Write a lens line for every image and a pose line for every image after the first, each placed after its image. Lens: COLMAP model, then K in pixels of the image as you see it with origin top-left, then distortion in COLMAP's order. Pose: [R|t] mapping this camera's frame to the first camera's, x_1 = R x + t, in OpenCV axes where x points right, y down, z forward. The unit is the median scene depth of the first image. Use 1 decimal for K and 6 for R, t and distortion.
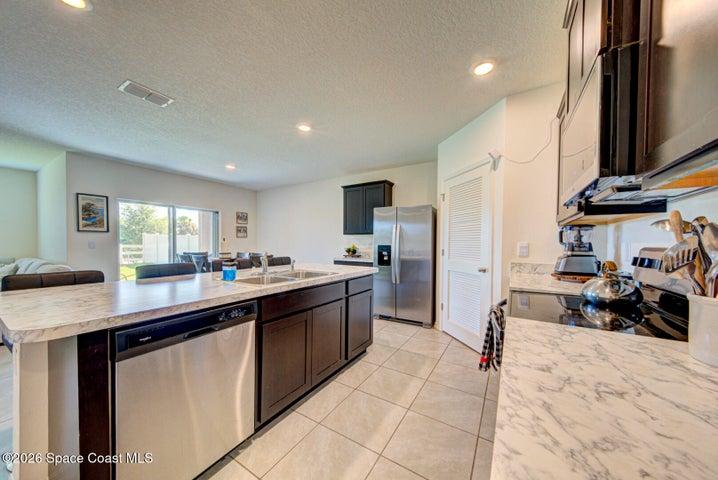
lens RADIAL K [[248.0, 0, 358.3], [0, 248.0, 246.4], [0, 0, 1]] dist [0.019947, -0.000332]
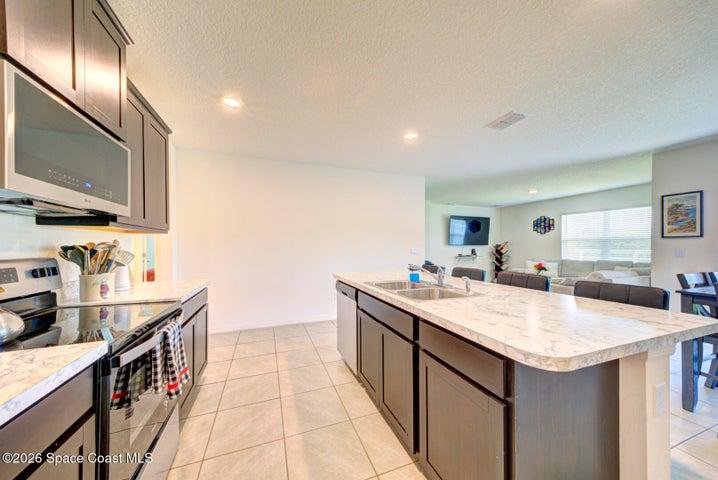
lens RADIAL K [[246.2, 0, 356.9], [0, 246.2, 248.0], [0, 0, 1]] dist [0.020649, -0.000113]
pose [[-0.612116, 0.000364, -0.790768, 0.316759], [-0.012695, 0.999867, 0.010287, -0.020697], [0.790666, 0.016335, -0.612030, 0.785947]]
